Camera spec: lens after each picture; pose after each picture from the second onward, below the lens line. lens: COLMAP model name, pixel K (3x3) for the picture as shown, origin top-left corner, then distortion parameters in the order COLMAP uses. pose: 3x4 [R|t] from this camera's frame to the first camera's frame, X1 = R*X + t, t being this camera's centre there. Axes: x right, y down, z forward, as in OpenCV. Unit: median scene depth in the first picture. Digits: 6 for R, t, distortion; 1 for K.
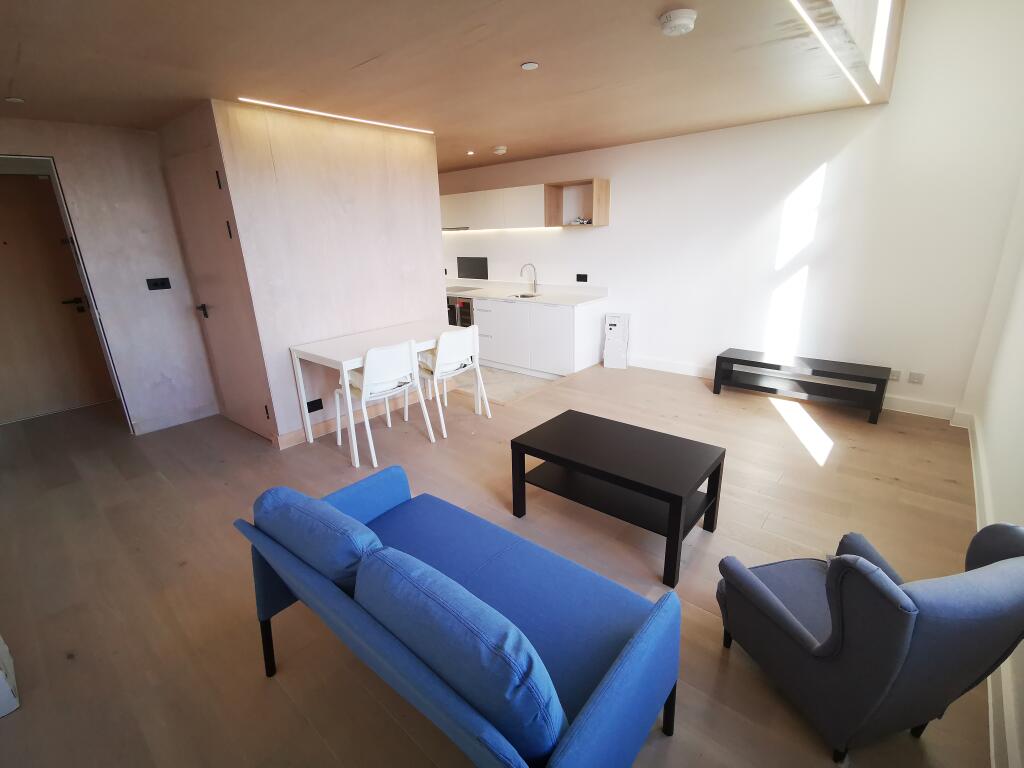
lens RADIAL K [[471.0, 0, 512.0], [0, 471.0, 384.0], [0, 0, 1]] dist [0.002581, 0.000196]
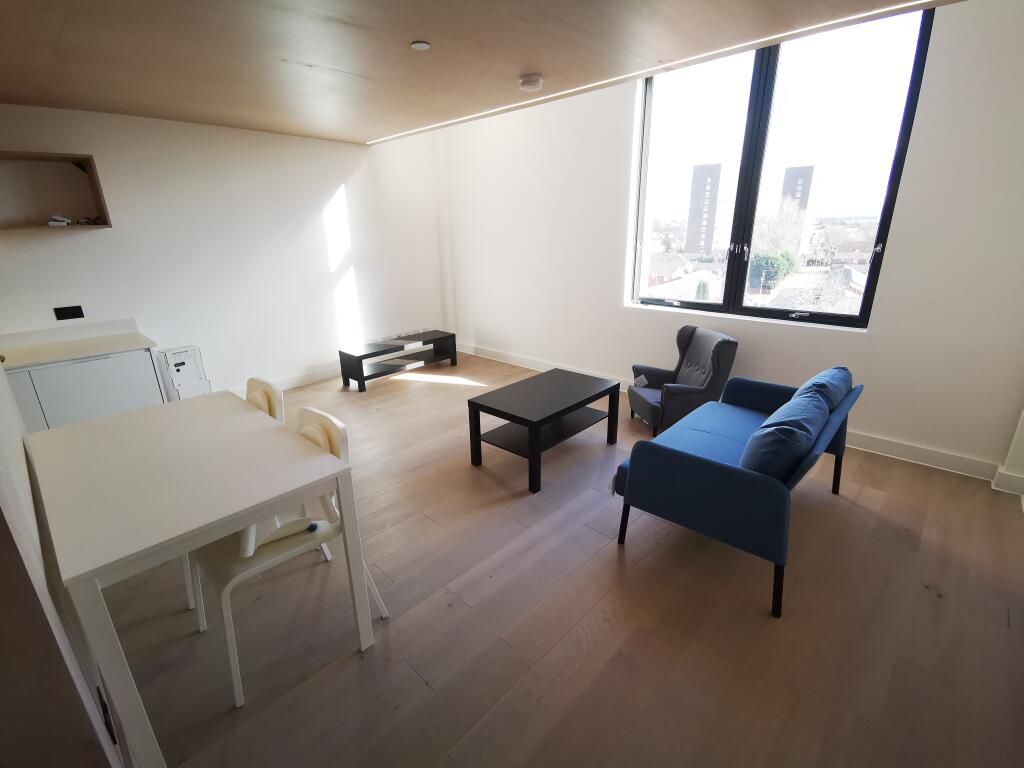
lens RADIAL K [[456.0, 0, 512.0], [0, 456.0, 384.0], [0, 0, 1]] dist [0.002123, 0.000297]
pose [[0.021354, -0.294571, 0.955391, -0.446984], [0.313279, 0.909454, 0.273405, -0.123133], [-0.949421, 0.293466, 0.111703, 0.410644]]
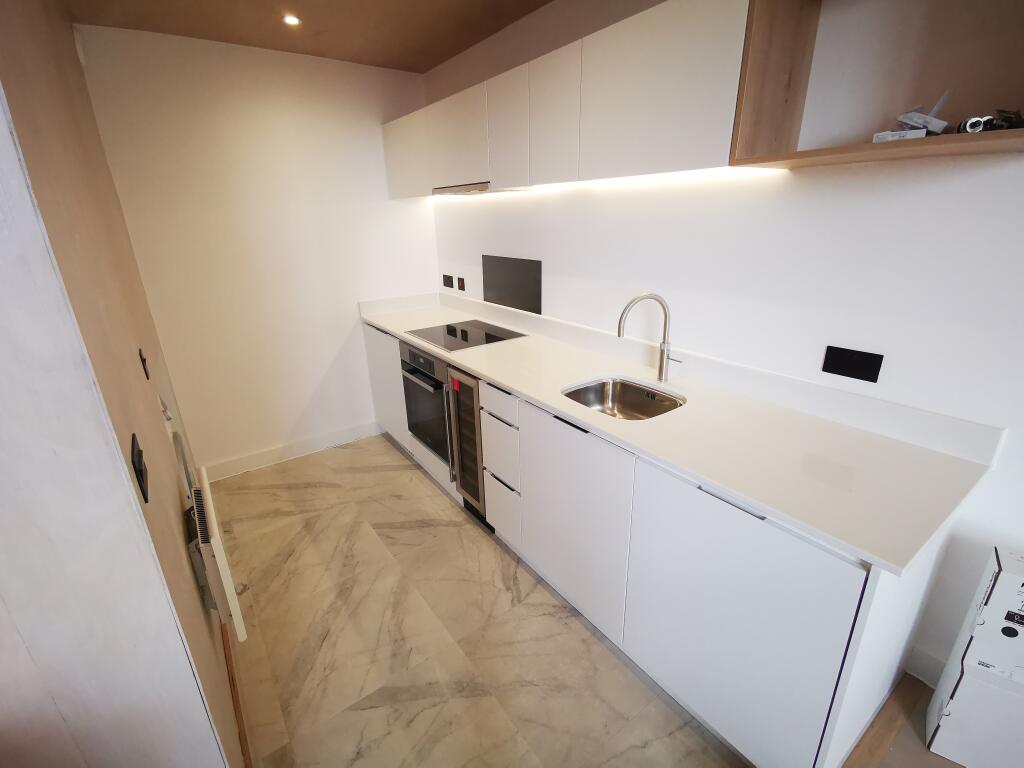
lens RADIAL K [[471.0, 0, 512.0], [0, 471.0, 384.0], [0, 0, 1]] dist [0.002581, 0.000196]
pose [[0.972104, 0.086633, -0.217965, 0.021526], [-0.076699, 0.995610, 0.053650, -0.215589], [0.221656, -0.035436, 0.974481, 0.705952]]
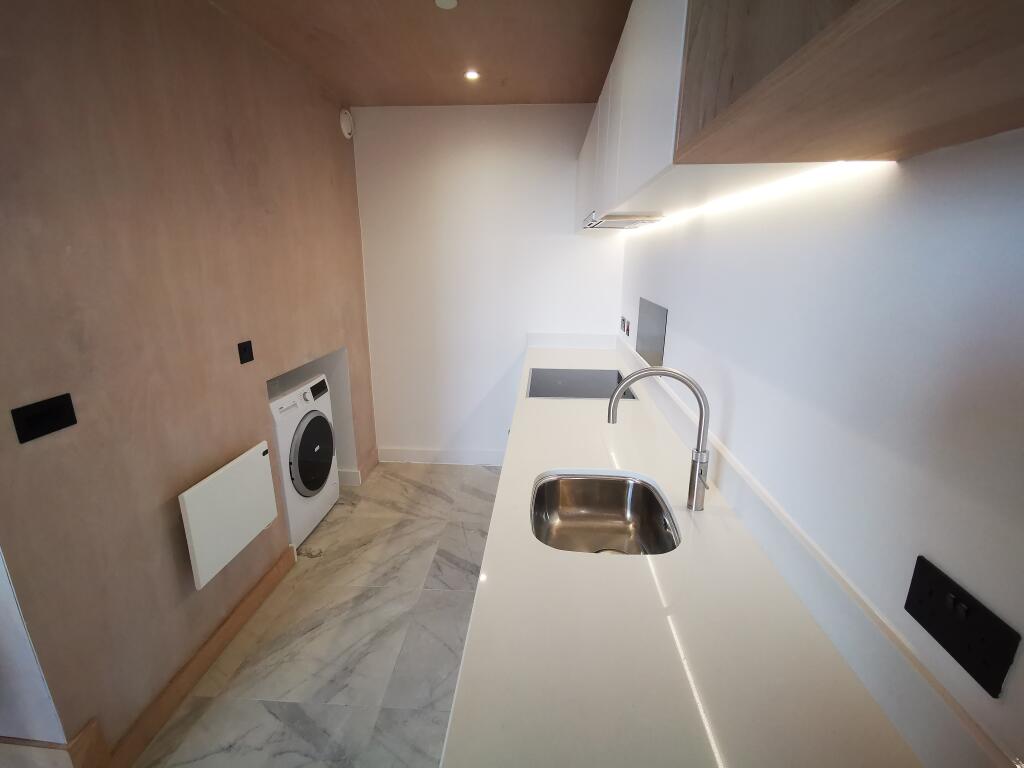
lens RADIAL K [[464.6, 0, 512.0], [0, 464.6, 384.0], [0, 0, 1]] dist [-0.000224, -0.000364]
pose [[0.591028, 0.237987, -0.770745, 0.151230], [-0.261297, 0.960453, 0.096195, -0.260161], [0.763158, 0.144539, 0.629840, 0.859023]]
